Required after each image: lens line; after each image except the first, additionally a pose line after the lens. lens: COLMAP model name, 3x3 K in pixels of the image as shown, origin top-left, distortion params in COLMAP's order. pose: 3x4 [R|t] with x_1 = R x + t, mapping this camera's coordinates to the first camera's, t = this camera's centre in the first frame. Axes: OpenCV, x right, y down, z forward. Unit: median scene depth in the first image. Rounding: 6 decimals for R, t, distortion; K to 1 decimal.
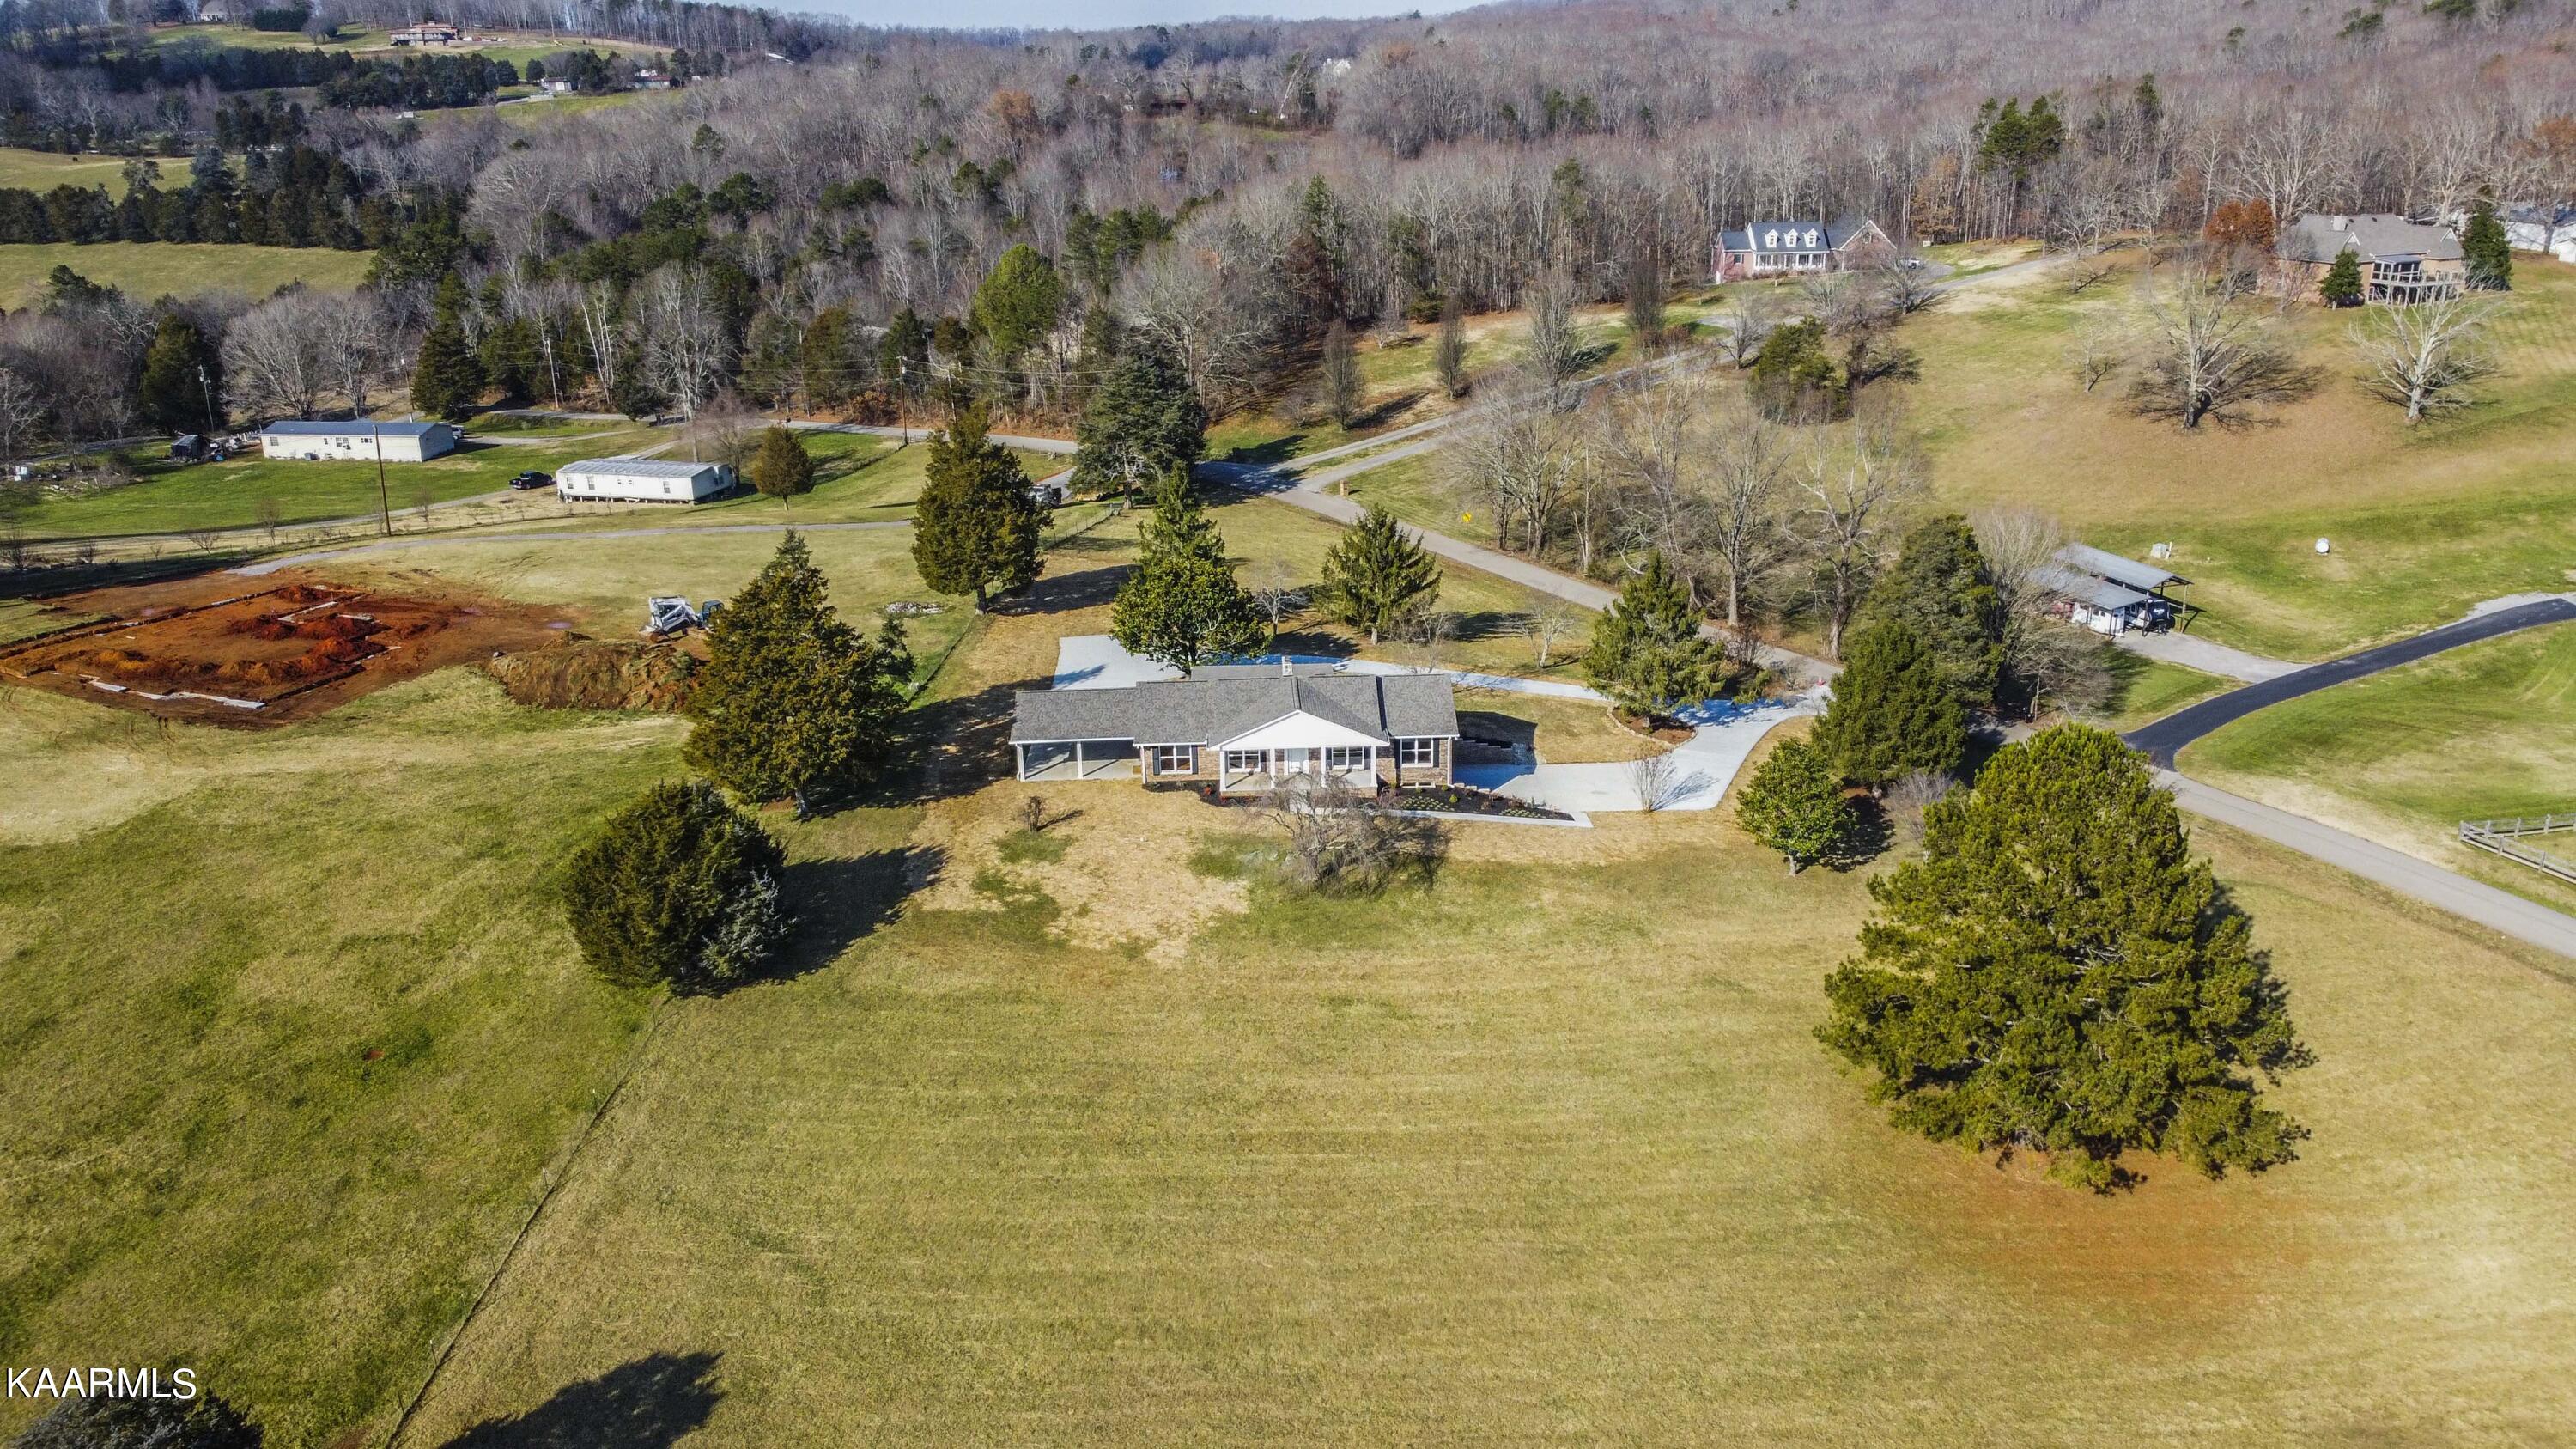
lens RADIAL K [[1941.9, 0, 1292.3], [0, 1941.9, 727.6], [0, 0, 1]] dist [0.001128, 0.002282]
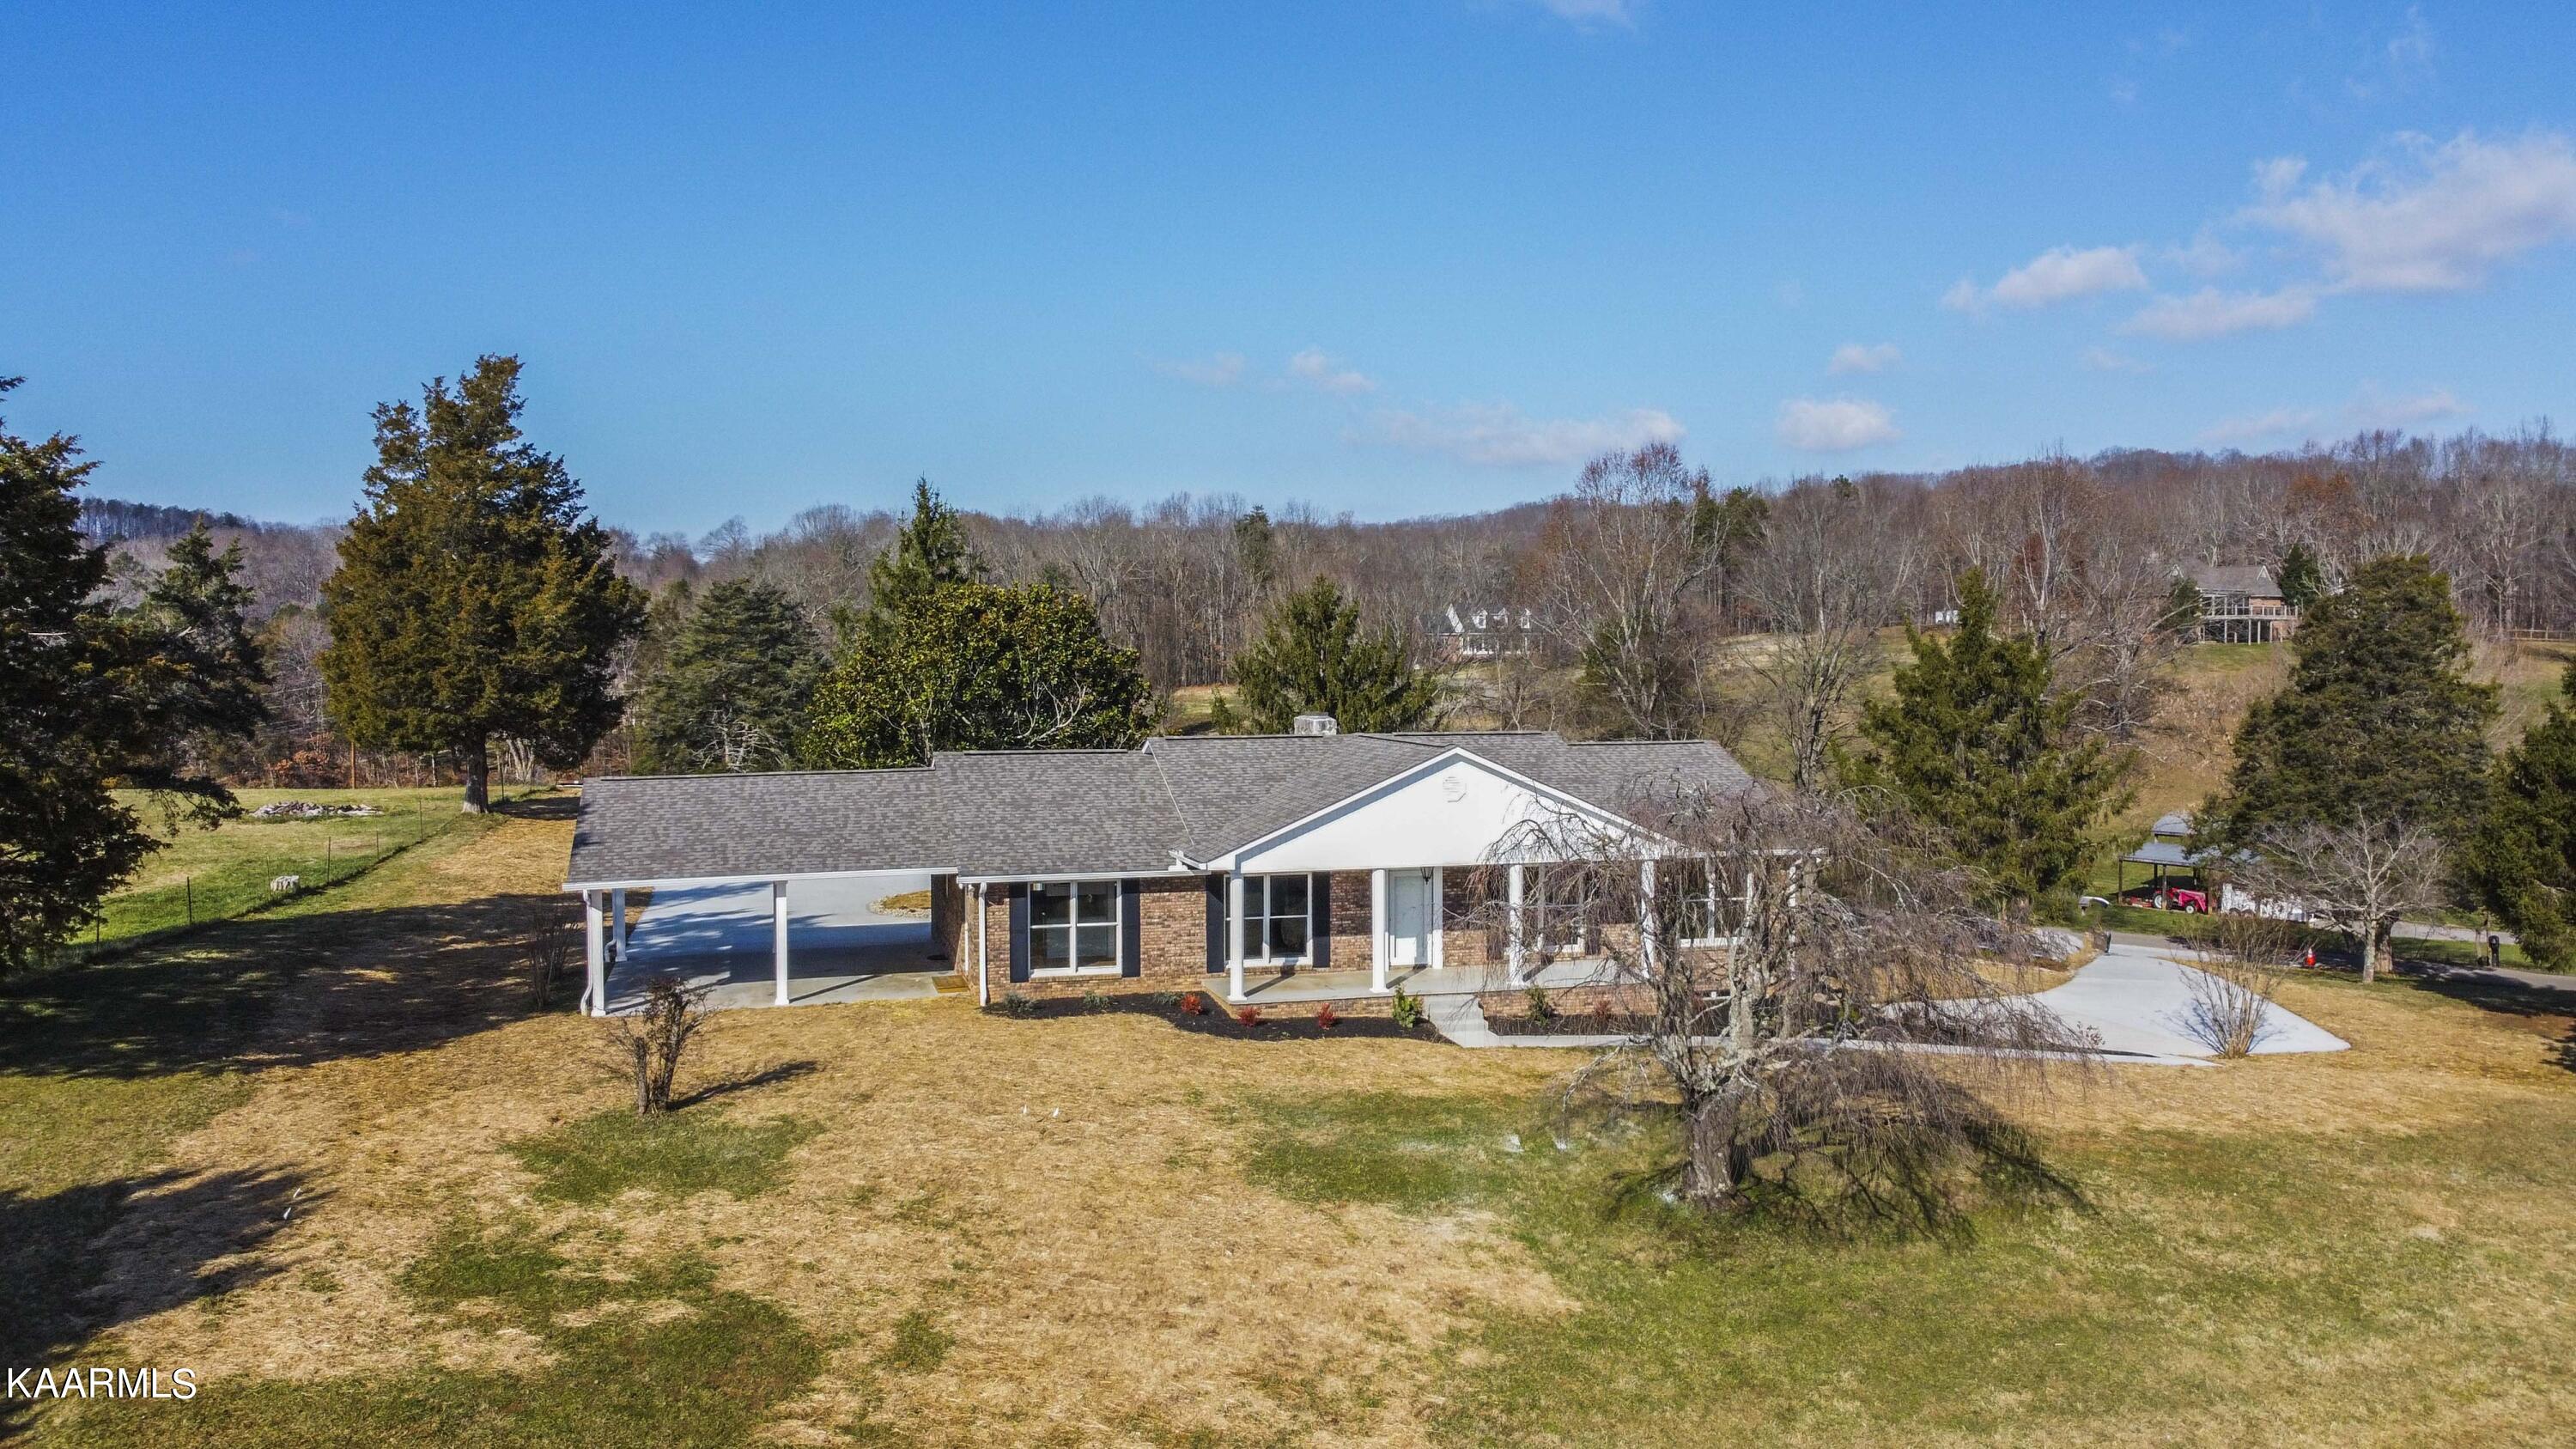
lens RADIAL K [[1941.9, 0, 1280.2], [0, 1941.9, 716.2], [0, 0, 1]] dist [0.001128, 0.002282]
pose [[0.971524, 0.009228, 0.236761, -0.113334], [0.061490, 0.955187, -0.289547, 0.086618], [-0.228823, 0.295861, 0.927419, 0.705523]]
